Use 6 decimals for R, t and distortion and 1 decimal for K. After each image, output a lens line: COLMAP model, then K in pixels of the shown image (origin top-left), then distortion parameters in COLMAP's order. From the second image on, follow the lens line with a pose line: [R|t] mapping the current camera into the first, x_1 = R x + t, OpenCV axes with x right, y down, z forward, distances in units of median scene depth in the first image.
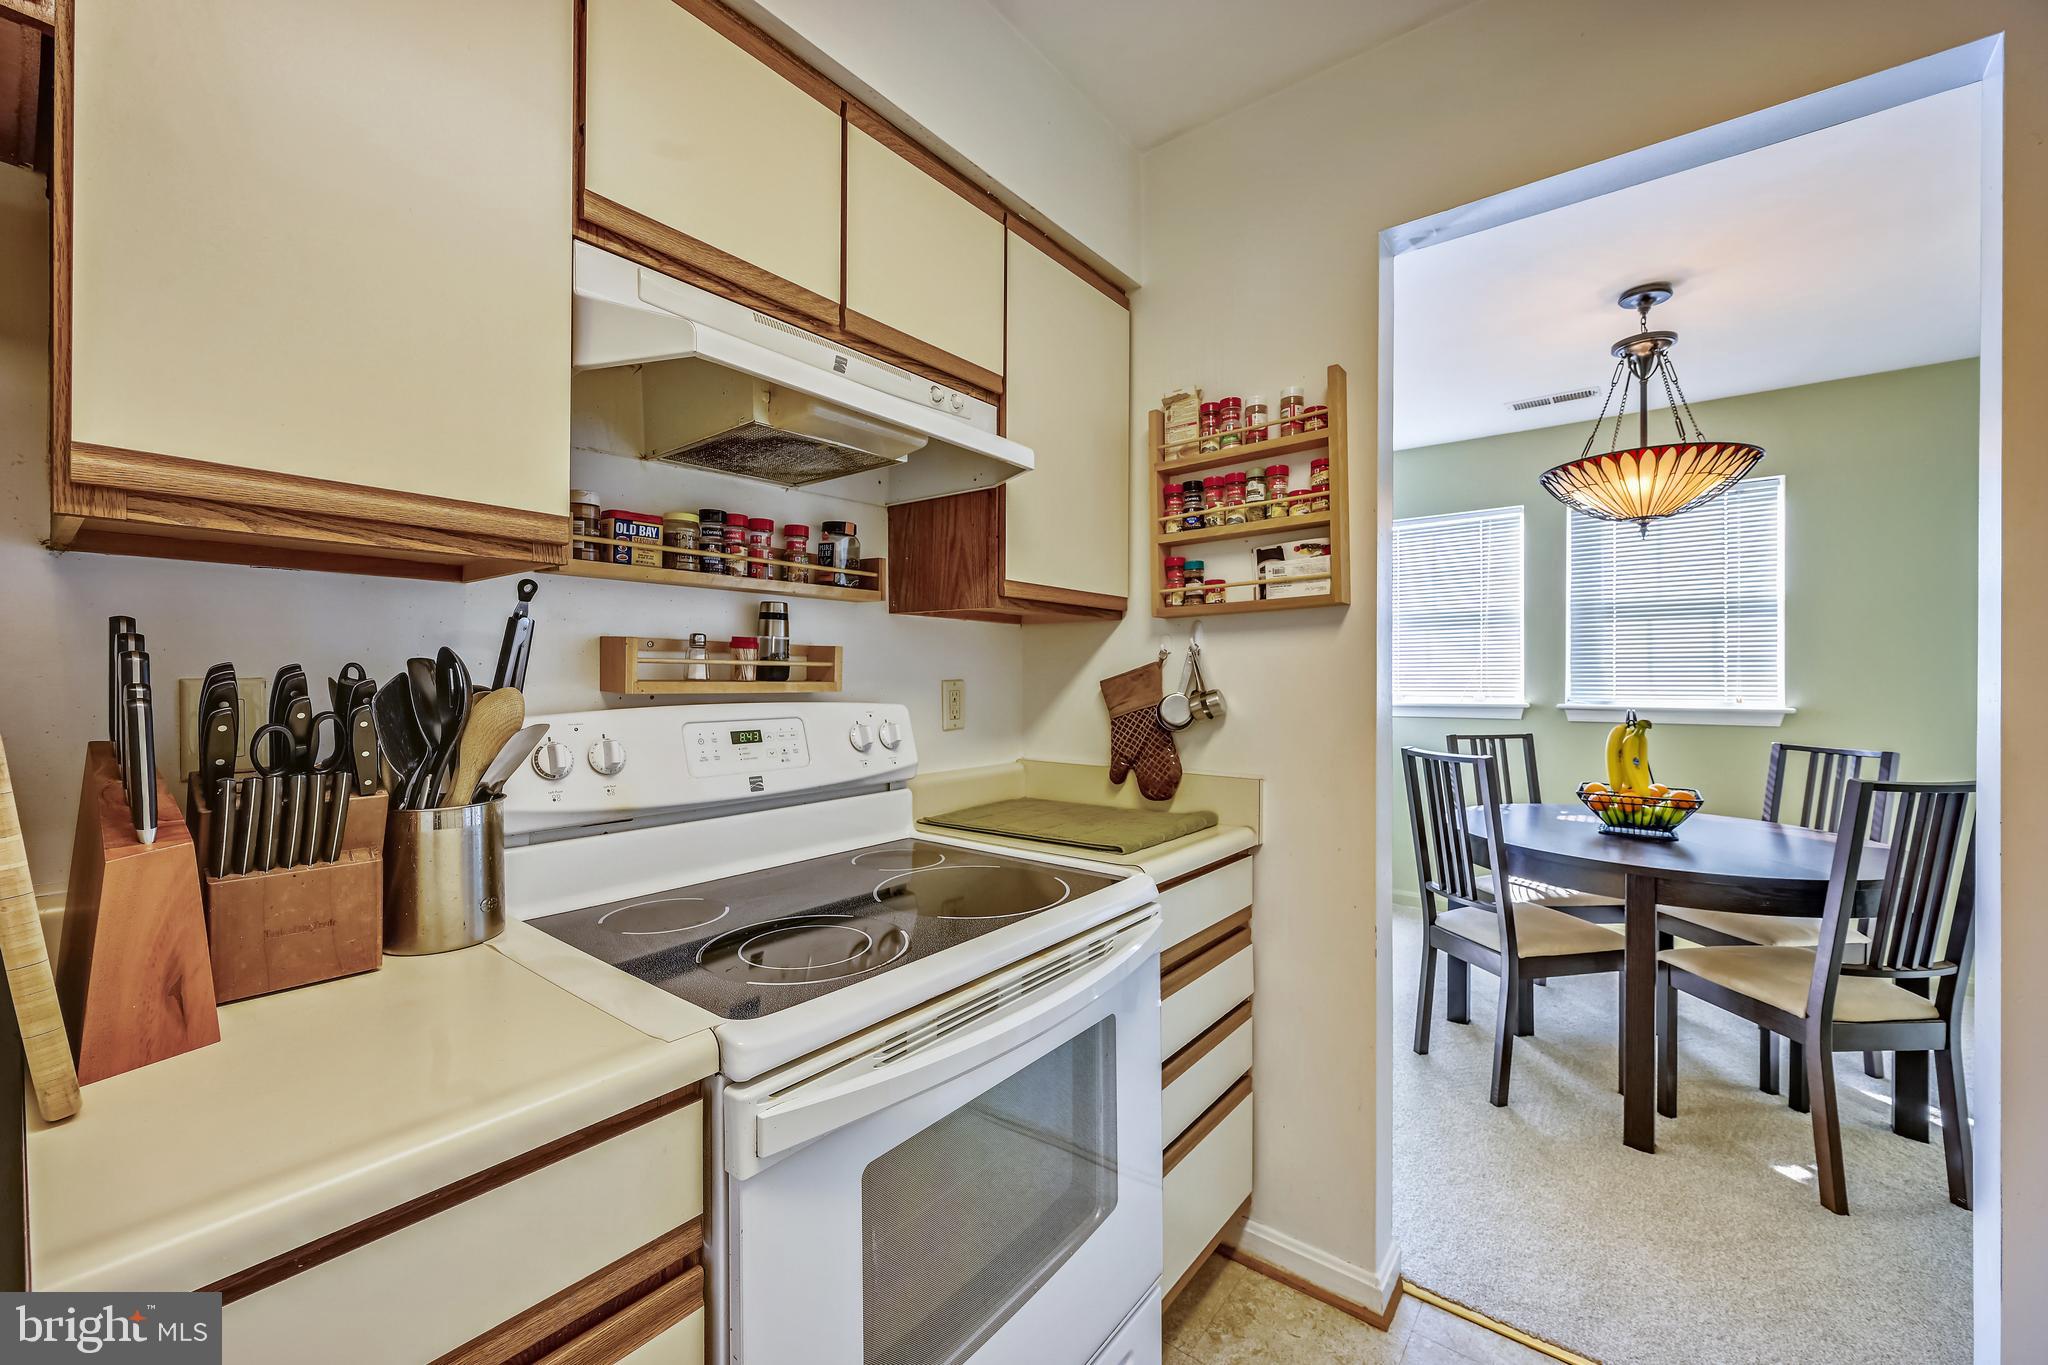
lens RADIAL K [[806.5, 0, 1024.0], [0, 806.5, 682.5], [0, 0, 1]] dist [0.001092, 0.000419]
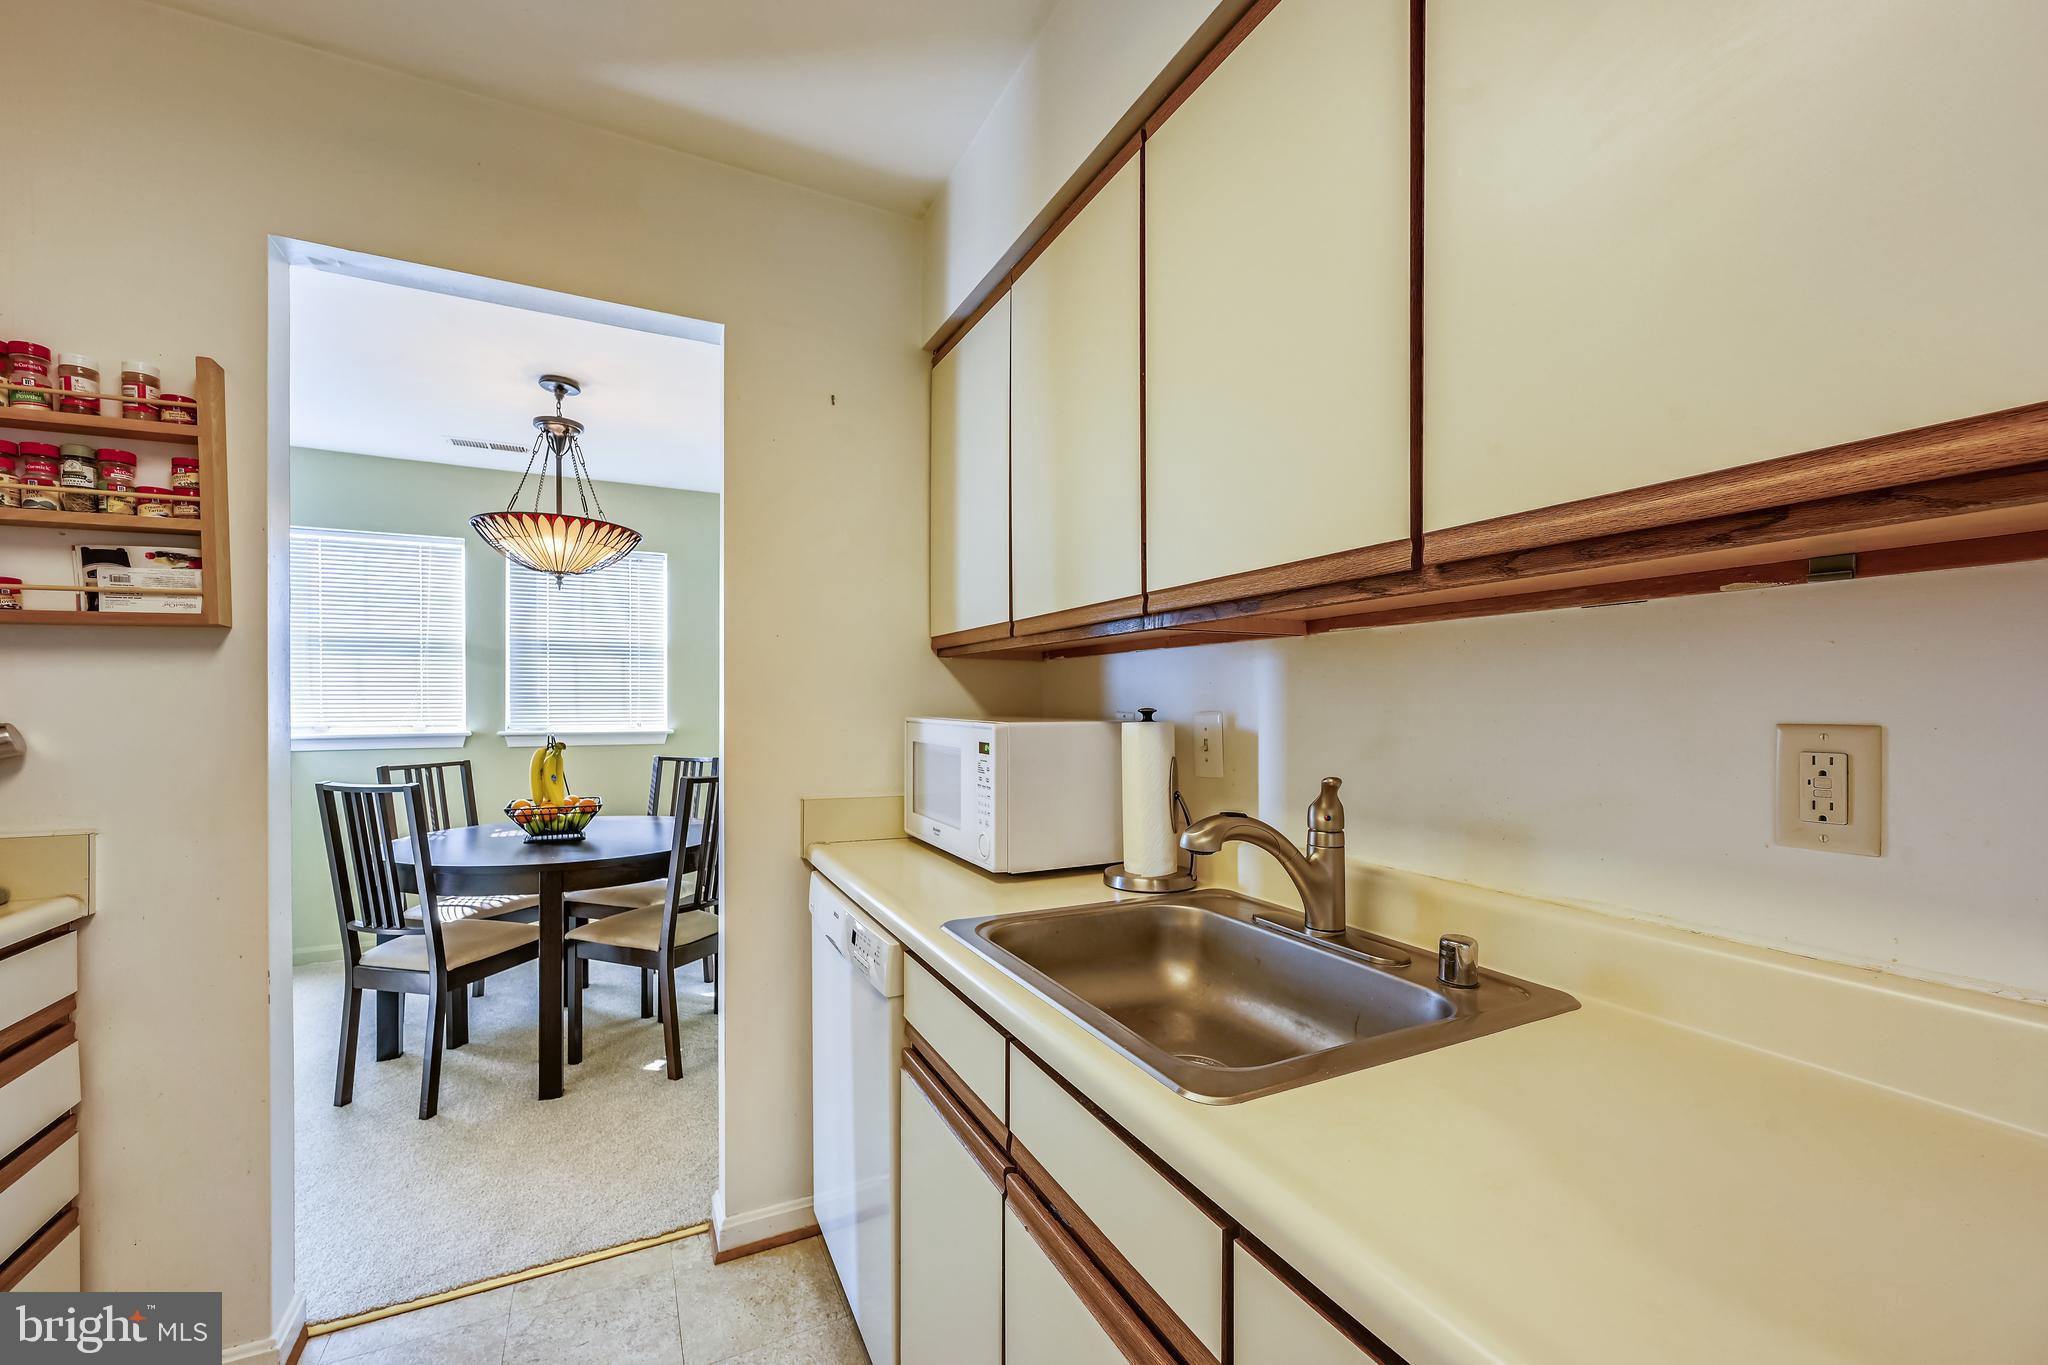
lens RADIAL K [[815.6, 0, 1016.3], [0, 815.6, 712.1], [0, 0, 1]] dist [-0.001338, 0.000102]
pose [[0.427866, -0.006001, 0.903822, -0.032555], [0.004445, 0.999980, 0.004535, -0.001046], [-0.903831, 0.002077, 0.427884, -0.131135]]
